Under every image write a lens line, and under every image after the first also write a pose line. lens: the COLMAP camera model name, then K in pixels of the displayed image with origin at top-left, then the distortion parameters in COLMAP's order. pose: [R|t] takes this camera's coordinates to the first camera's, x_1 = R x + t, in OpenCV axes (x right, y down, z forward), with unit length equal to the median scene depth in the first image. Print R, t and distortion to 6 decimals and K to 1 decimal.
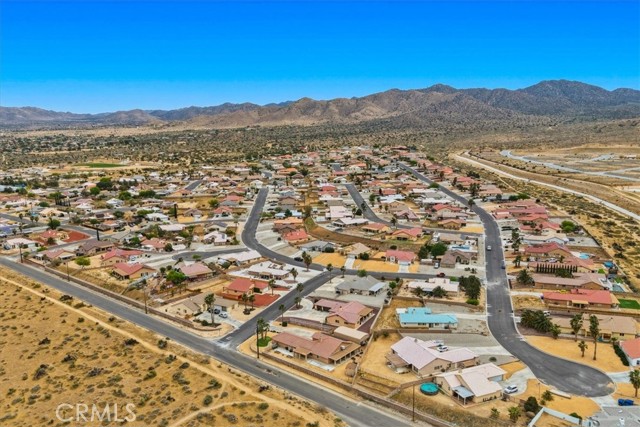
lens RADIAL K [[645.1, 0, 320.0], [0, 645.1, 213.5], [0, 0, 1]] dist [-0.005143, -0.021164]
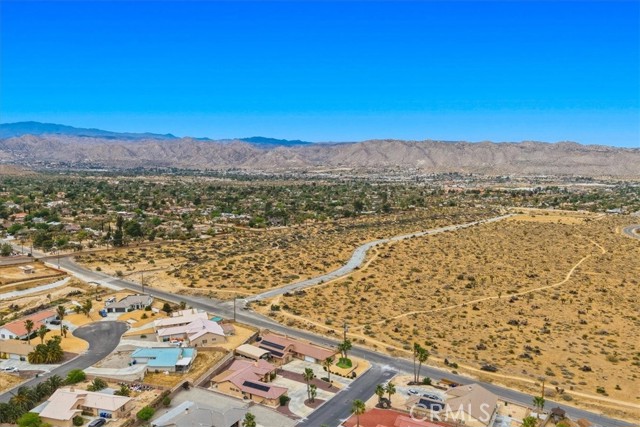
lens RADIAL K [[645.1, 0, 320.0], [0, 645.1, 213.5], [0, 0, 1]] dist [-0.005143, -0.021164]
pose [[-0.999898, 0.014253, 0.000792, -0.058742], [0.014067, 0.974359, 0.224558, -0.242513], [0.002428, 0.224546, -0.974460, 1.976677]]
